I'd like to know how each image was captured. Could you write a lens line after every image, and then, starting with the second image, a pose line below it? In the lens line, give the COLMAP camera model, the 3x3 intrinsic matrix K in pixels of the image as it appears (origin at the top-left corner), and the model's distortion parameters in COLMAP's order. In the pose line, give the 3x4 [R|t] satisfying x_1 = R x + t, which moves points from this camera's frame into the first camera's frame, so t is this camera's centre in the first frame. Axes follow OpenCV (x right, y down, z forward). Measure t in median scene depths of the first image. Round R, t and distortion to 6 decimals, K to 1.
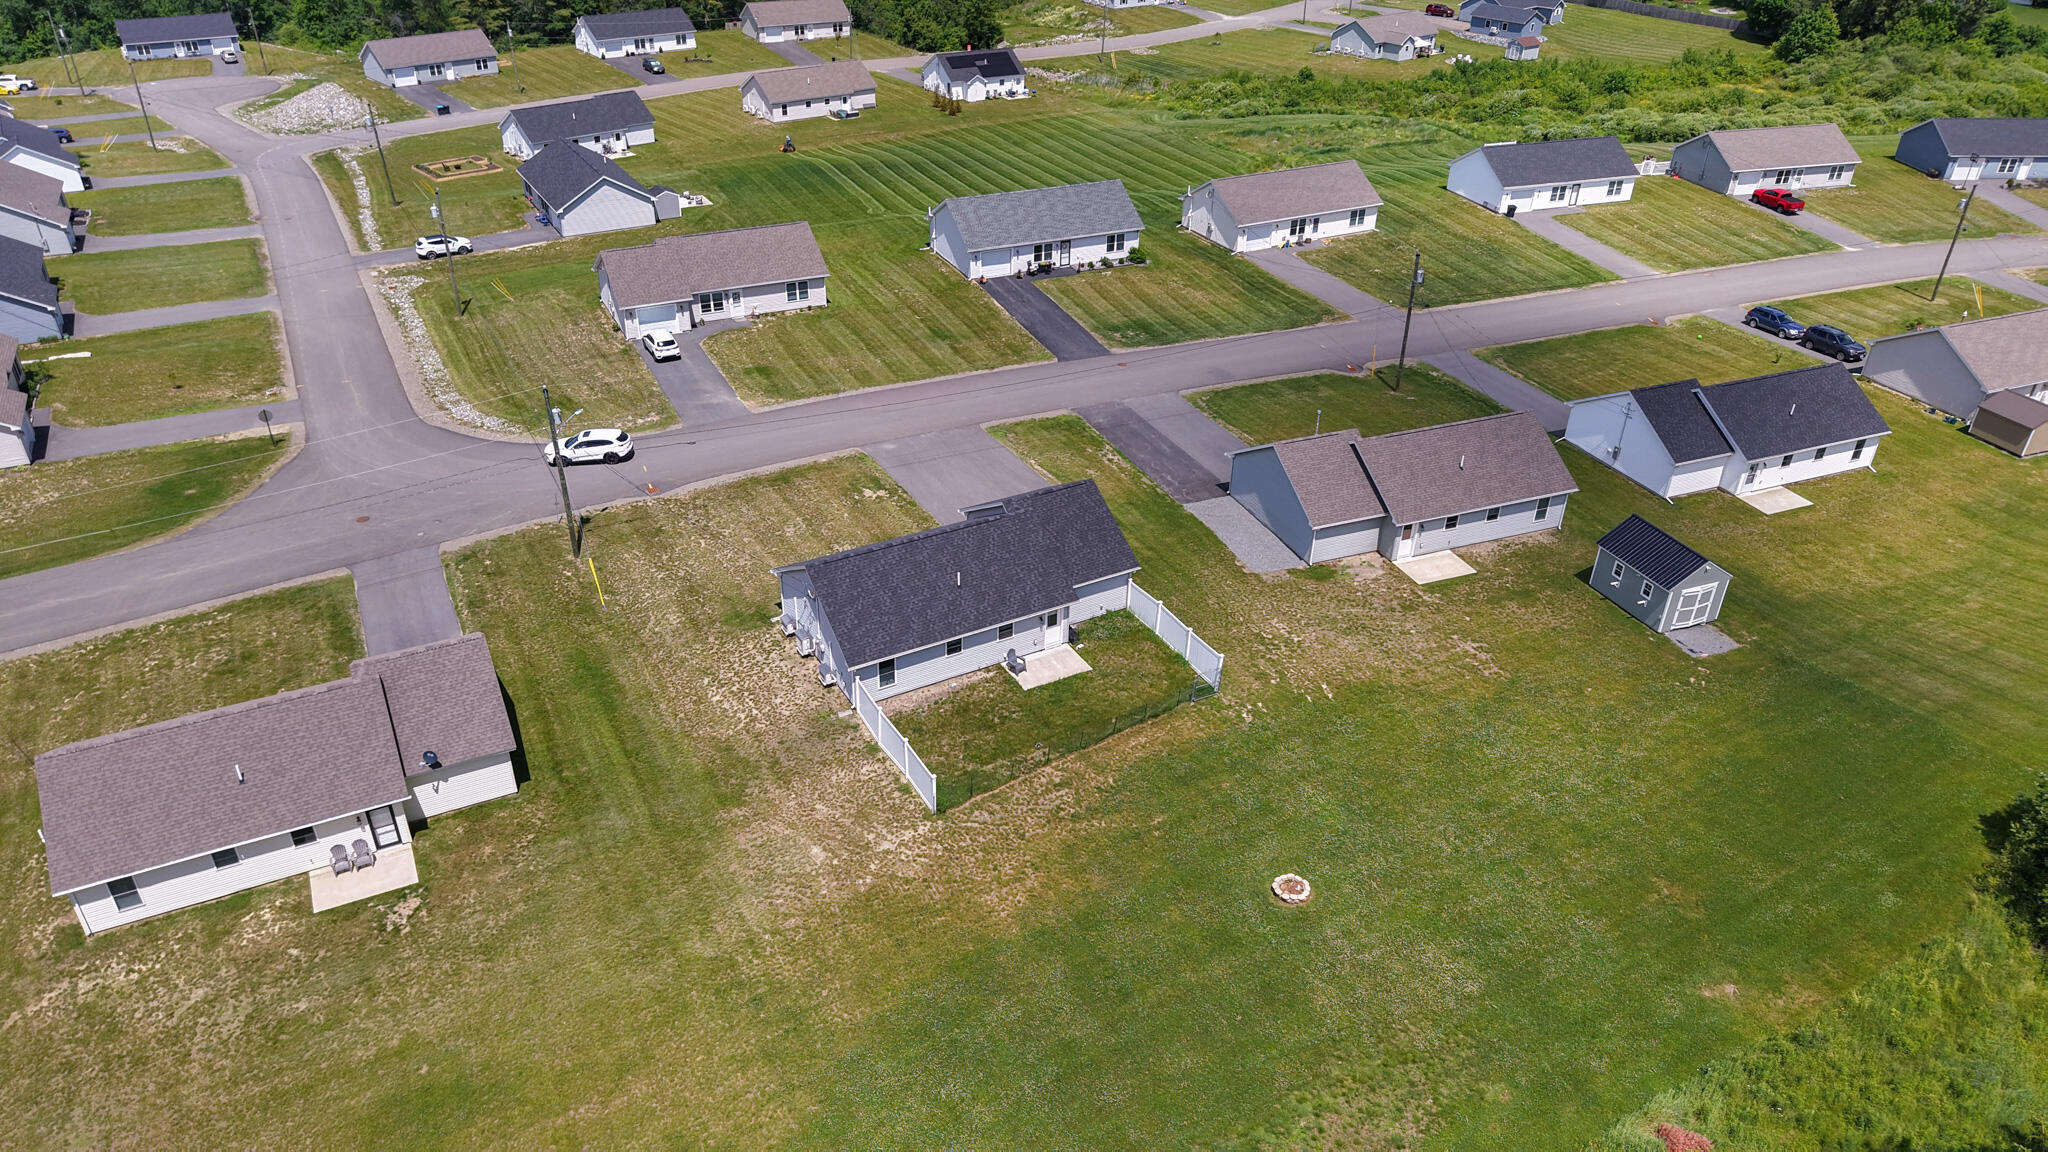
lens RADIAL K [[1367.3, 0, 1017.3], [0, 1367.3, 573.4], [0, 0, 1]] dist [0.038788, -0.000920]
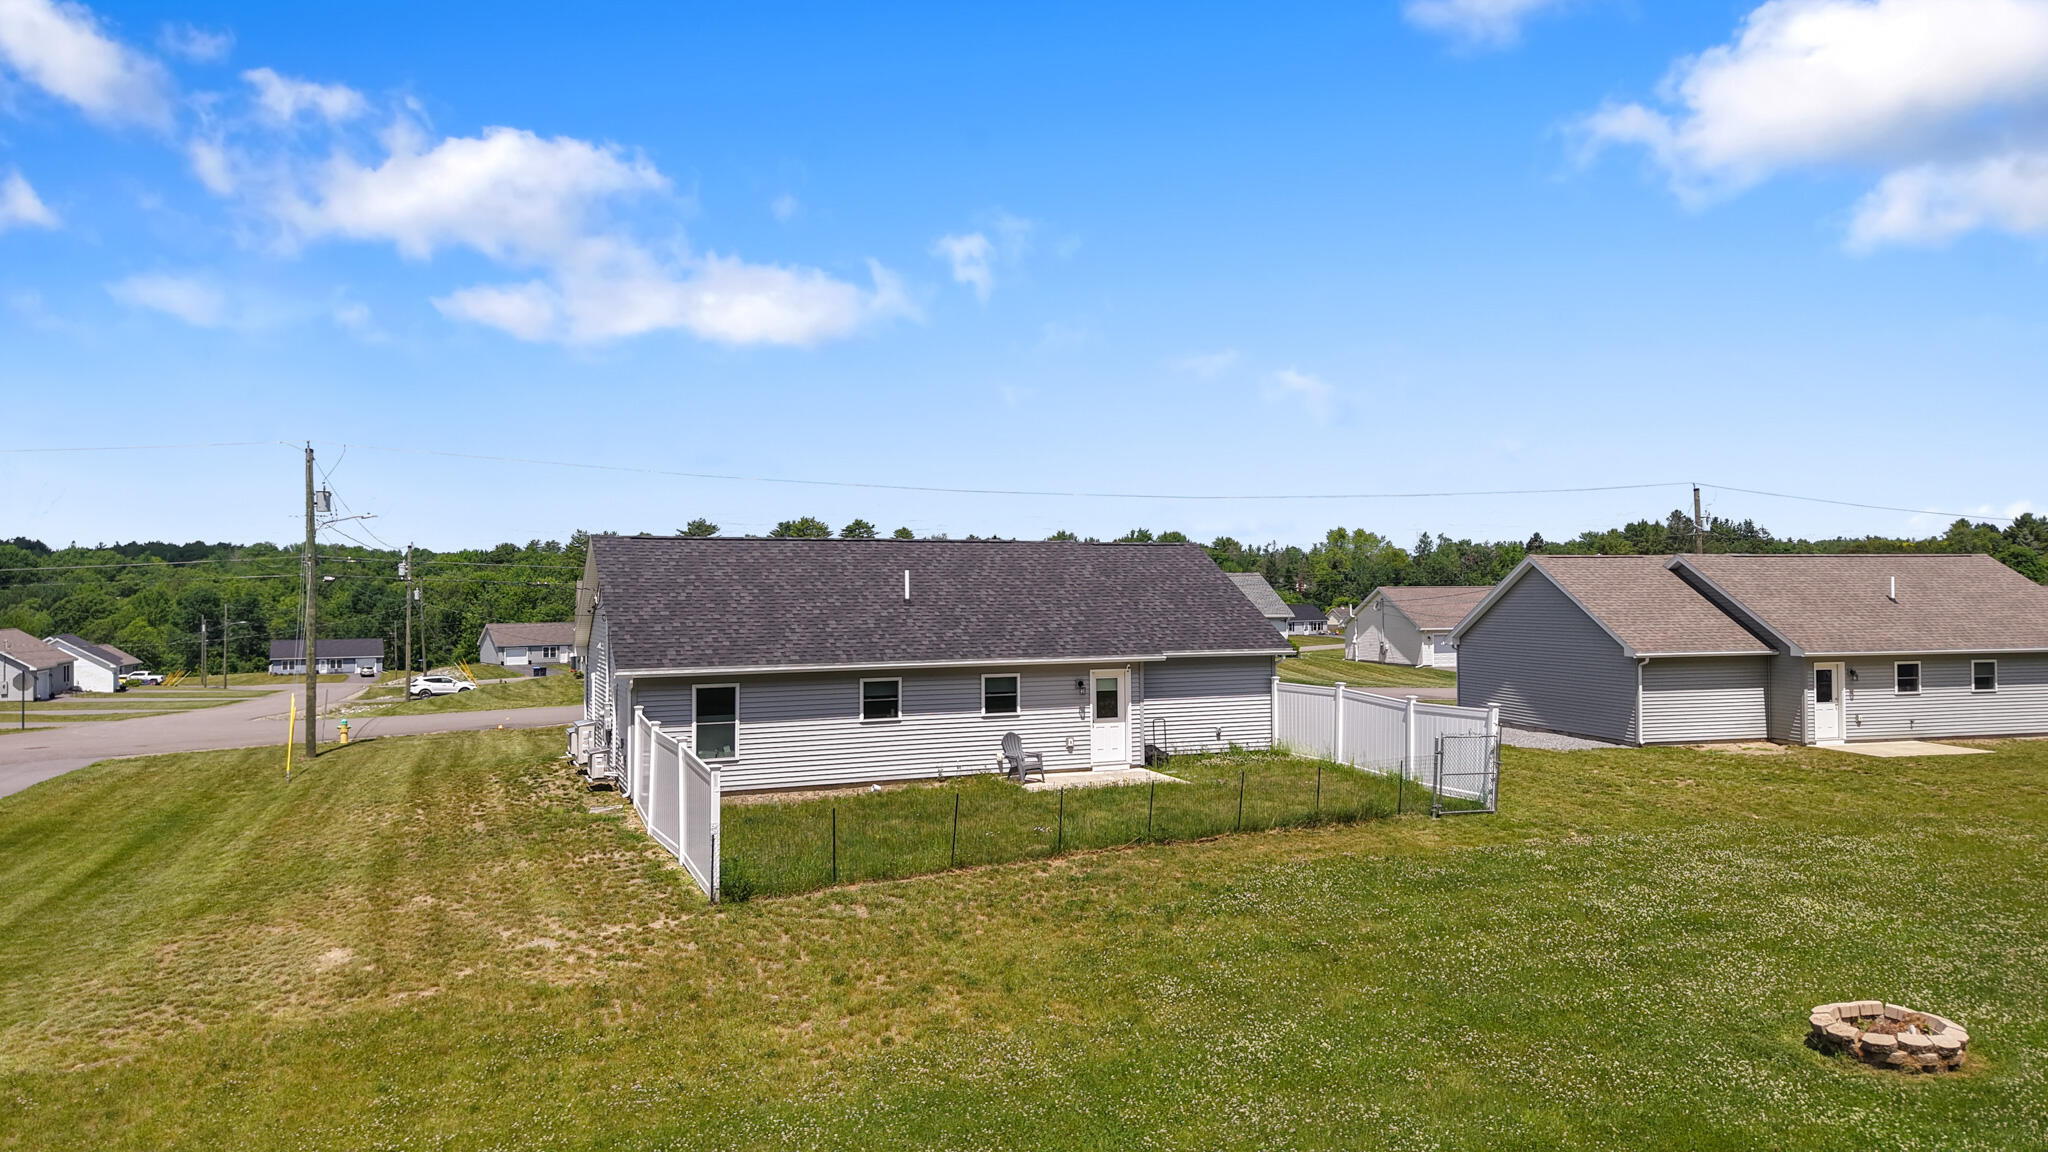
lens RADIAL K [[1373.6, 0, 1024.0], [0, 1373.6, 576.0], [0, 0, 1]] dist [0.055990, -0.073421]
pose [[0.993378, -0.027709, -0.111497, 0.030194], [-0.034931, 0.851690, -0.522881, 0.144499], [0.109449, 0.523313, 0.845082, 0.335890]]
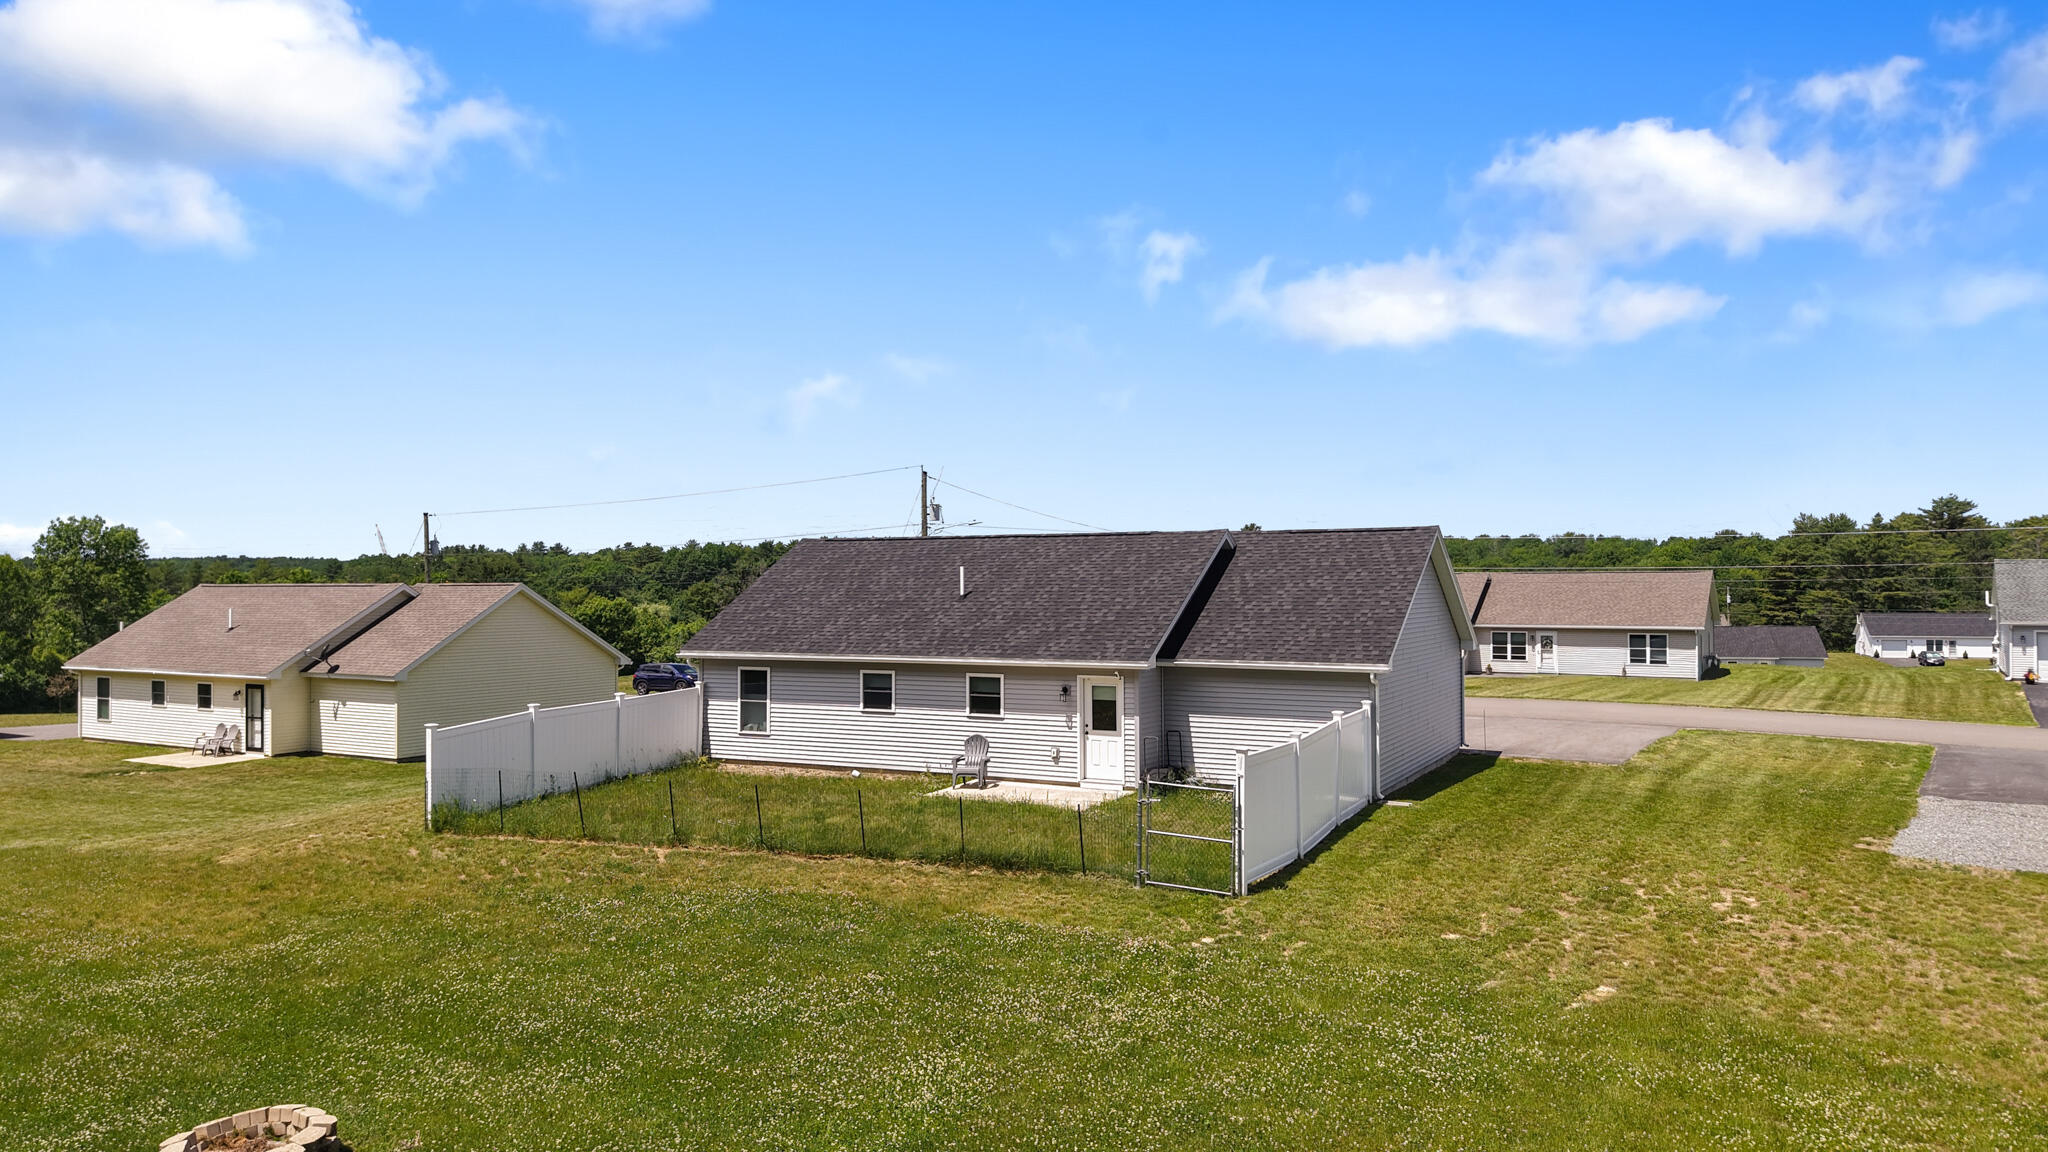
lens RADIAL K [[1373.6, 0, 1024.0], [0, 1373.6, 576.0], [0, 0, 1]] dist [0.055990, -0.073421]
pose [[0.542132, -0.026760, -0.839867, 0.217317], [-0.421624, 0.855906, -0.299428, 0.079822], [0.726860, 0.516438, 0.452732, 0.449820]]
